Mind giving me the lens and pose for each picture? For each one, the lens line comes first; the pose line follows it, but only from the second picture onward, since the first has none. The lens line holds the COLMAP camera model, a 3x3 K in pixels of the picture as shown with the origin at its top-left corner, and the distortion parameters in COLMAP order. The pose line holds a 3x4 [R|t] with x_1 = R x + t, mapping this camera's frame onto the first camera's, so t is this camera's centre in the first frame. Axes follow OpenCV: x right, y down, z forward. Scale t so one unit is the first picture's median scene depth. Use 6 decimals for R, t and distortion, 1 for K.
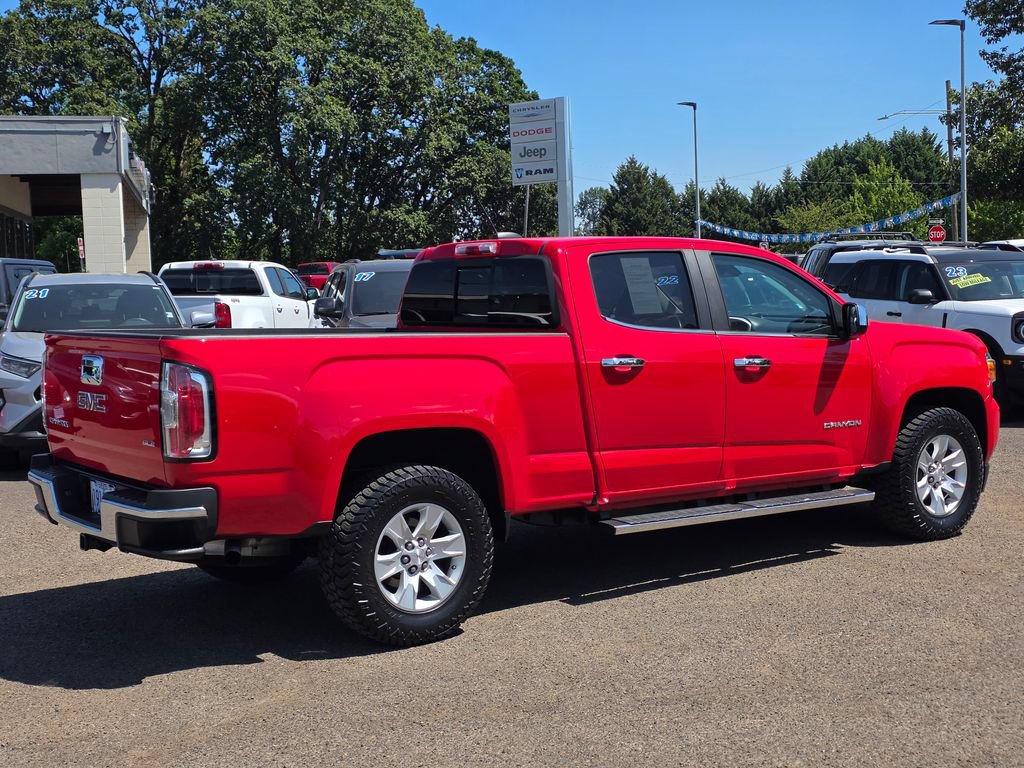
lens RADIAL K [[1393.0, 0, 503.6], [0, 1393.0, 380.7], [0, 0, 1]] dist [0.076731, 0.000000]
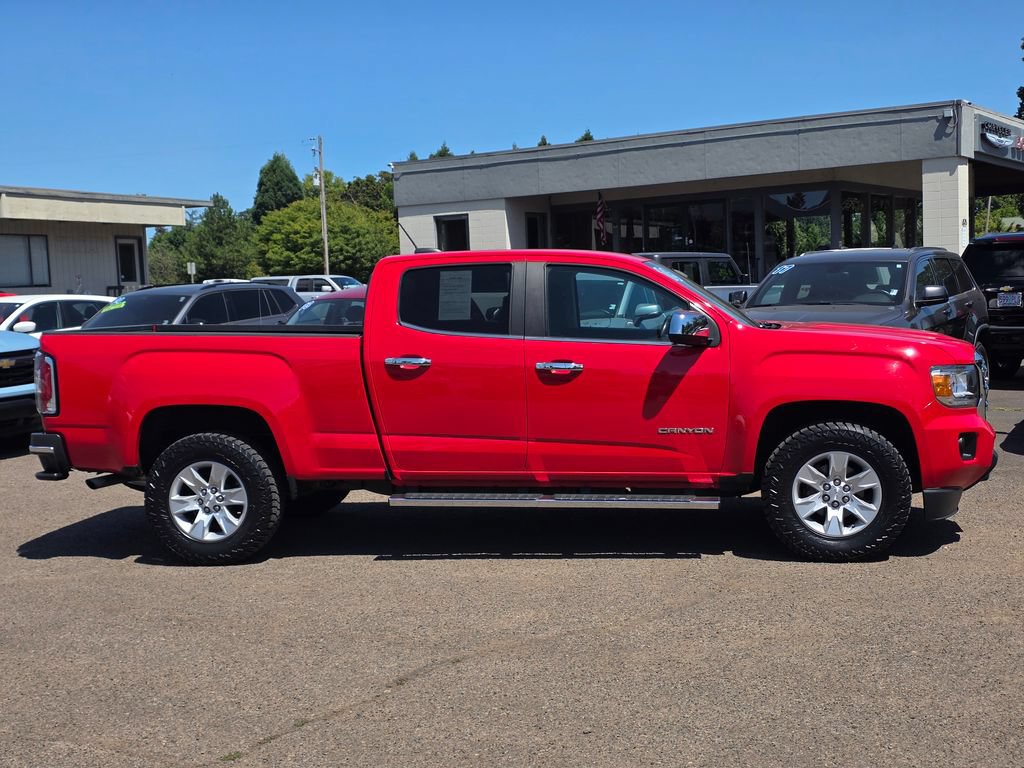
lens RADIAL K [[1393.0, 0, 523.1], [0, 1393.0, 379.4], [0, 0, 1]] dist [0.076731, 0.000000]
pose [[0.708722, 0.047391, -0.703894, 0.976101], [-0.033366, 0.998876, 0.033656, -0.040532], [0.704698, -0.000367, 0.709507, 0.230594]]
